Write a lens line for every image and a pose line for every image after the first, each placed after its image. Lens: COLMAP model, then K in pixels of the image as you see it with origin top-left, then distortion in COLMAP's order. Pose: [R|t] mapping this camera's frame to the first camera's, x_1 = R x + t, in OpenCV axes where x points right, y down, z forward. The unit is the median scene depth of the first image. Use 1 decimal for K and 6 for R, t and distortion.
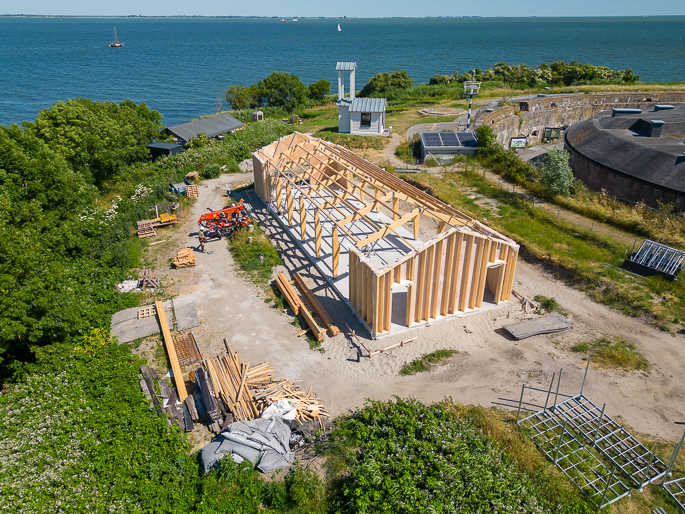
lens RADIAL K [[480.3, 0, 342.5], [0, 480.3, 257.0], [0, 0, 1]] dist [0.085093, -0.084412]
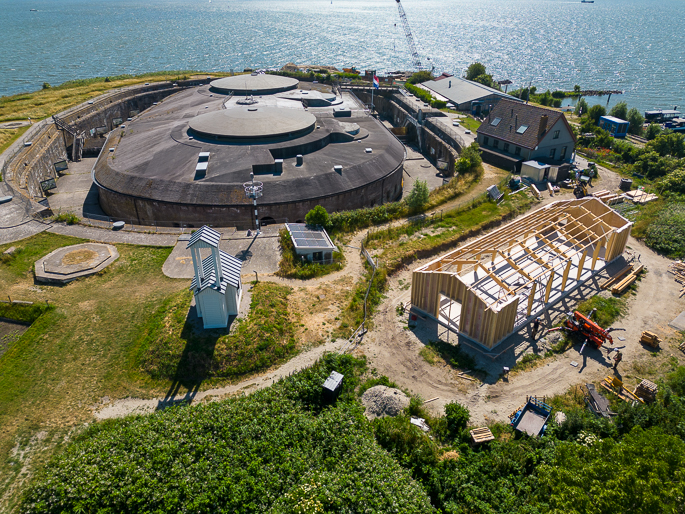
lens RADIAL K [[480.3, 0, 342.5], [0, 480.3, 257.0], [0, 0, 1]] dist [0.085093, -0.084412]
pose [[-0.312489, -0.446116, 0.838649, -0.985806], [0.419863, 0.727075, 0.543210, -1.095641], [-0.852095, 0.521864, -0.039895, 1.542982]]
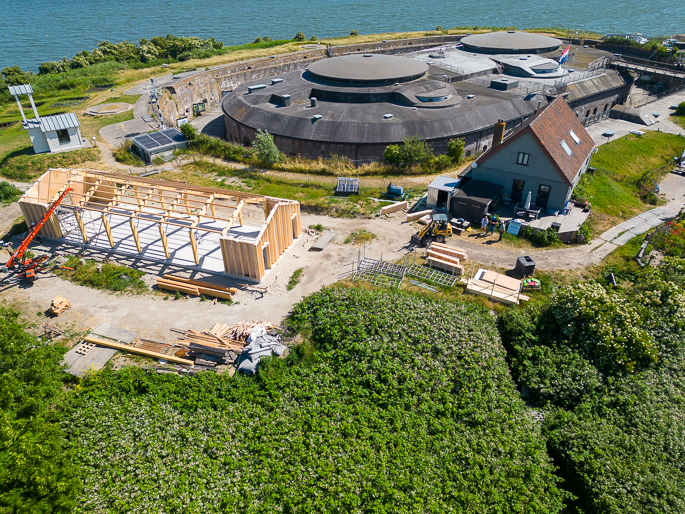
lens RADIAL K [[480.3, 0, 342.5], [0, 480.3, 257.0], [0, 0, 1]] dist [0.085093, -0.084412]
pose [[0.685725, -0.391422, 0.613653, -0.515101], [0.332782, 0.918413, 0.213949, -0.122226], [-0.647331, 0.057502, 0.760037, -0.321594]]
